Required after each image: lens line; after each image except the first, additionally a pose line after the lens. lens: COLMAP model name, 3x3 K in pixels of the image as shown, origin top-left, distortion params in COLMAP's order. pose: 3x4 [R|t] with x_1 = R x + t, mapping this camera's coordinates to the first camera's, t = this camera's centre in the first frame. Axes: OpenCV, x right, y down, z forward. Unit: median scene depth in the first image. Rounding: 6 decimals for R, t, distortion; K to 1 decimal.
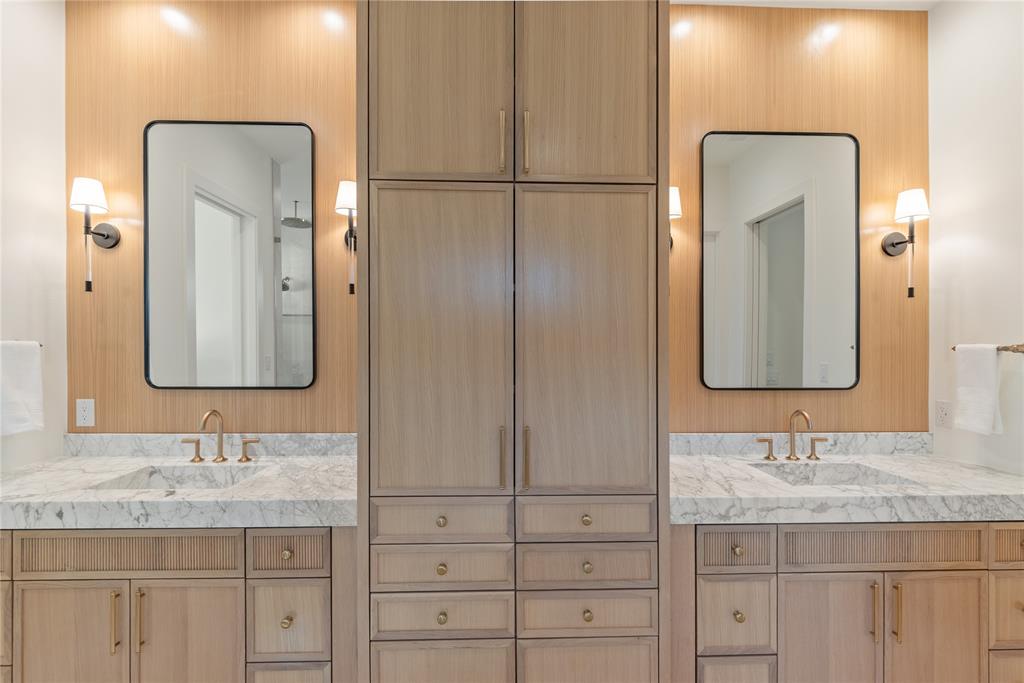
lens RADIAL K [[469.5, 0, 508.4], [0, 469.5, 344.5], [0, 0, 1]] dist [0.011414, 0.000072]
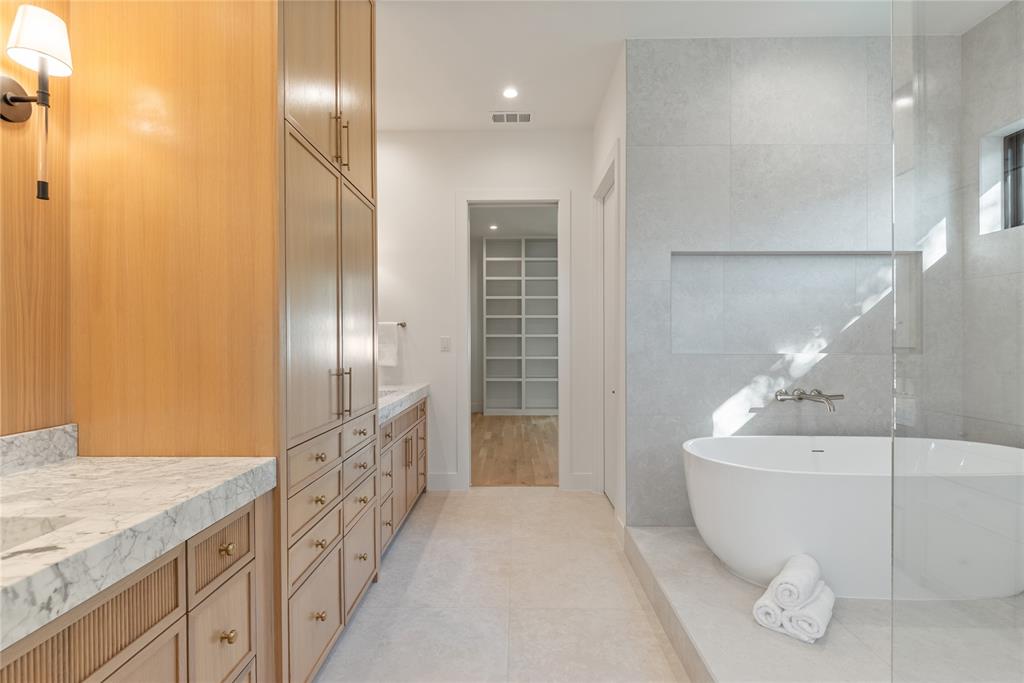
lens RADIAL K [[469.5, 0, 510.4], [0, 469.5, 343.2], [0, 0, 1]] dist [0.011414, 0.000072]
pose [[0.015244, 0.003961, 0.999876, -1.247340], [0.006207, 0.999973, -0.004056, 0.111527], [-0.999865, 0.006268, 0.015219, 0.525846]]
